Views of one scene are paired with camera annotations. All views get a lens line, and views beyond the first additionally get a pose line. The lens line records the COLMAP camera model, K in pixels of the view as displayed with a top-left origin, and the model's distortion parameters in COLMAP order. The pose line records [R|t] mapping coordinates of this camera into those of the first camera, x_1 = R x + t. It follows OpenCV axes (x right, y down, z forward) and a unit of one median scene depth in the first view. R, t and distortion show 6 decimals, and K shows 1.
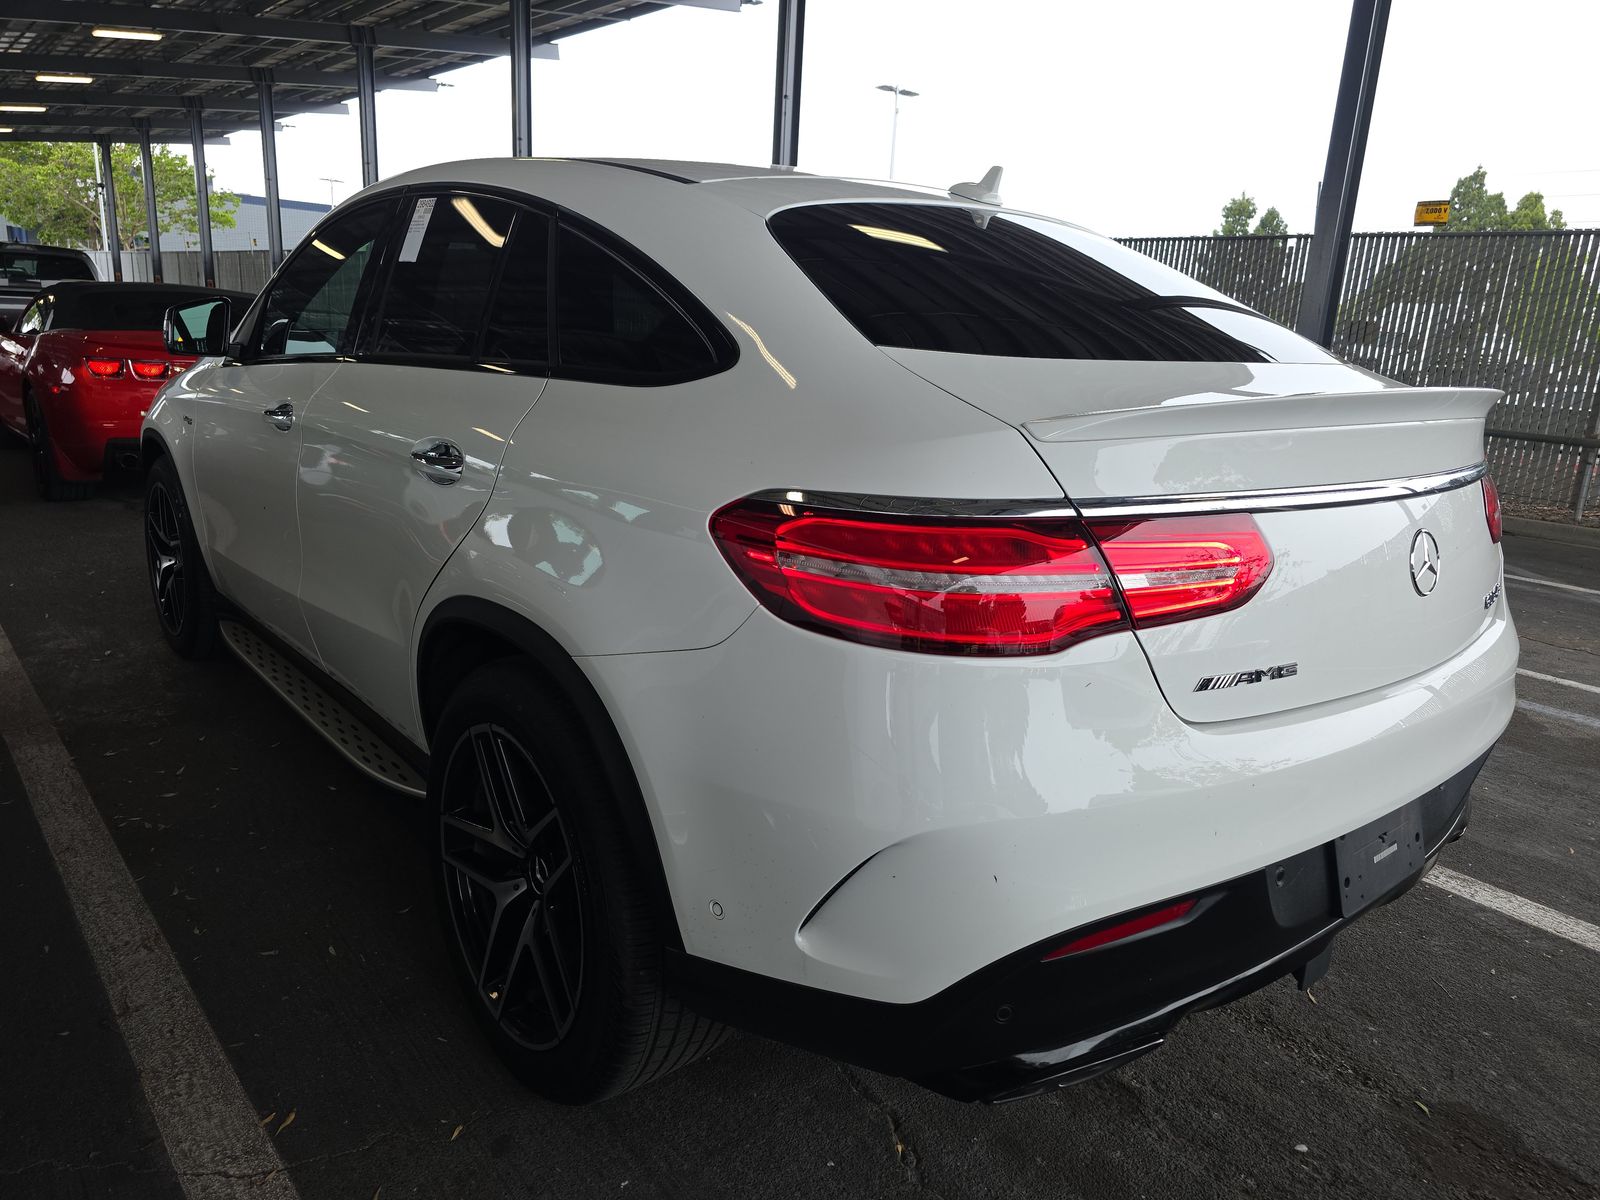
lens RADIAL K [[1070.1, 0, 800.0], [0, 1070.1, 600.0], [0, 0, 1]] dist [0.042288, -0.039552]
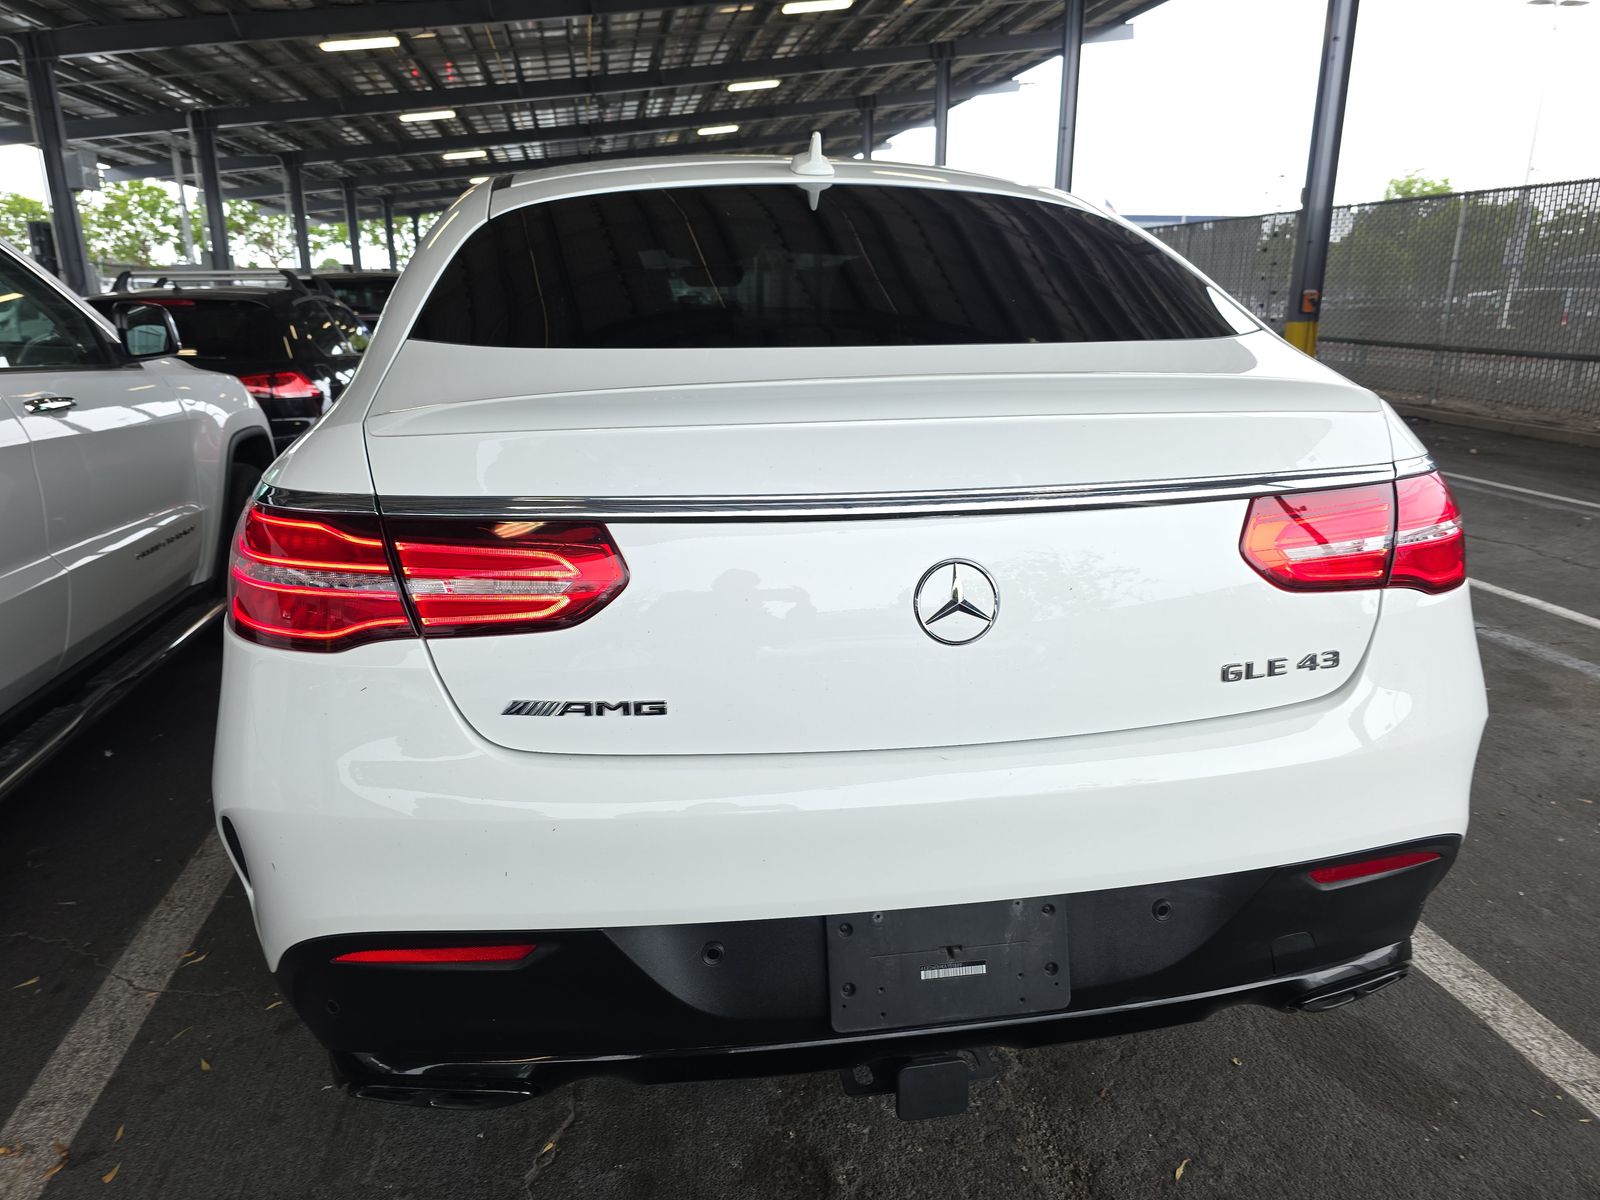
lens RADIAL K [[1090.0, 0, 800.0], [0, 1090.0, 600.0], [0, 0, 1]] dist [0.003366, -0.006336]
pose [[0.852349, 0.084648, -0.516077, 0.073376], [-0.082117, 0.996235, 0.027782, -0.003988], [0.516486, 0.018699, 0.856091, 0.023579]]
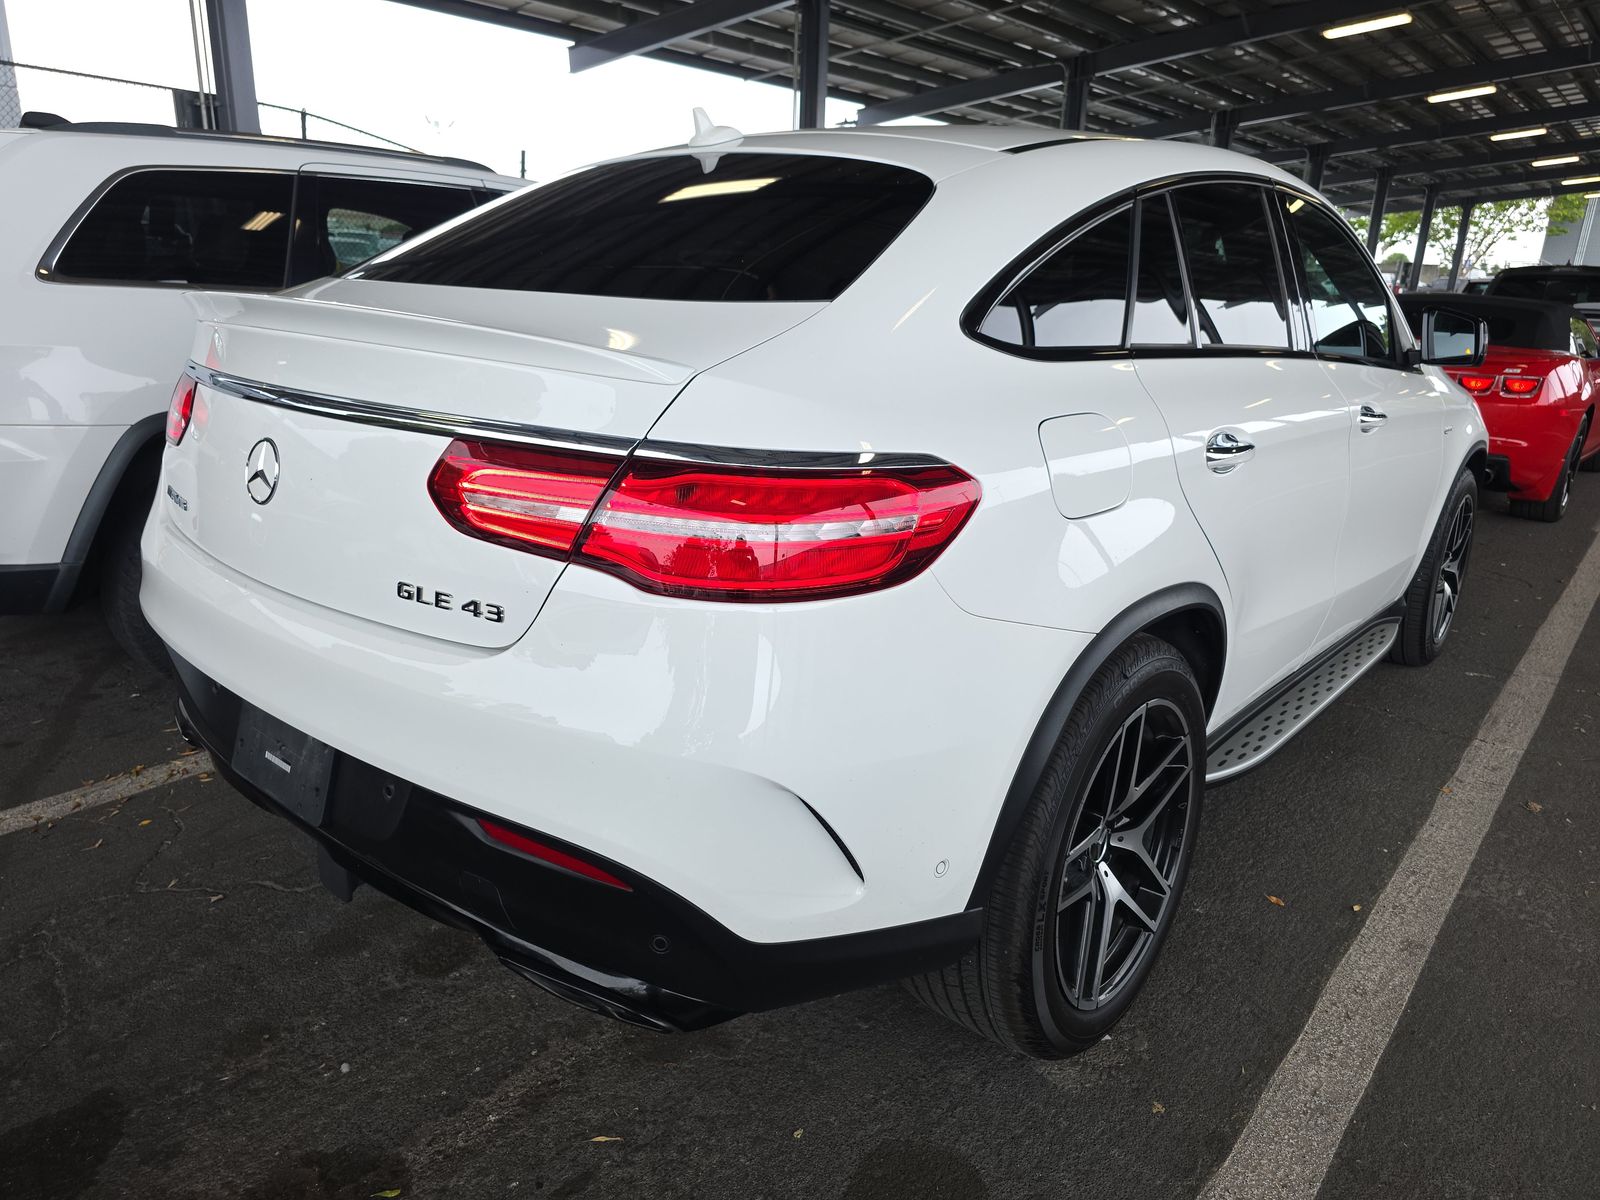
lens RADIAL K [[1090.0, 0, 800.0], [0, 1090.0, 600.0], [0, 0, 1]] dist [0.003366, -0.006336]
pose [[0.139948, 0.232668, -0.962434, 0.138047], [-0.267131, 0.944830, 0.189569, -0.020715], [0.953444, 0.230567, 0.194381, 0.109142]]
